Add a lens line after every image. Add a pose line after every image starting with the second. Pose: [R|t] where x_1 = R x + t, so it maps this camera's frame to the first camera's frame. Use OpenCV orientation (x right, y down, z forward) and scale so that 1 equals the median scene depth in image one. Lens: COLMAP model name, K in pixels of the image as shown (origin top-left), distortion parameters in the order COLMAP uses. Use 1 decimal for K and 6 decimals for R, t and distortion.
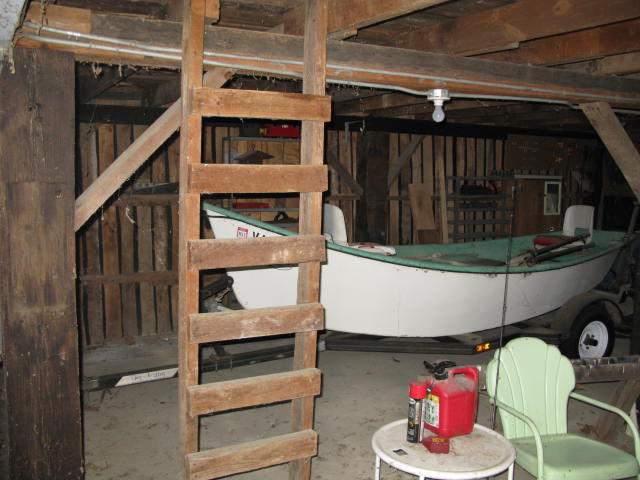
lens RADIAL K [[647.8, 0, 320.0], [0, 647.8, 240.0], [0, 0, 1]] dist [-0.208177, 0.243922]
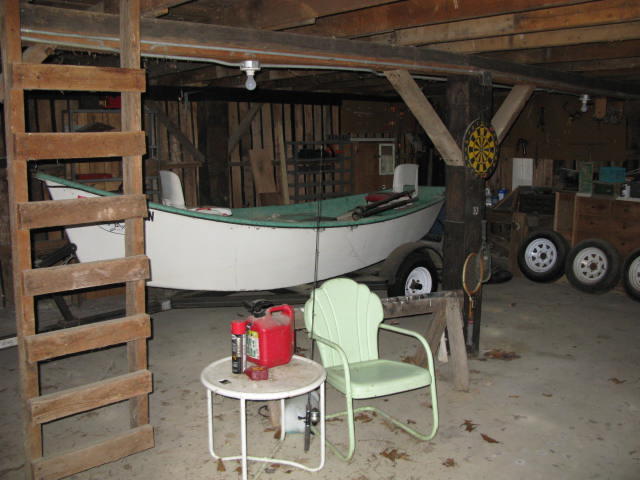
lens RADIAL K [[642.5, 0, 321.4], [0, 642.5, 231.6], [0, 0, 1]] dist [-0.201500, 0.248777]
pose [[0.975263, -0.053606, 0.214451, 0.056870], [0.046027, 0.998132, 0.040188, 0.023914], [-0.216204, -0.029323, 0.975908, -0.120514]]
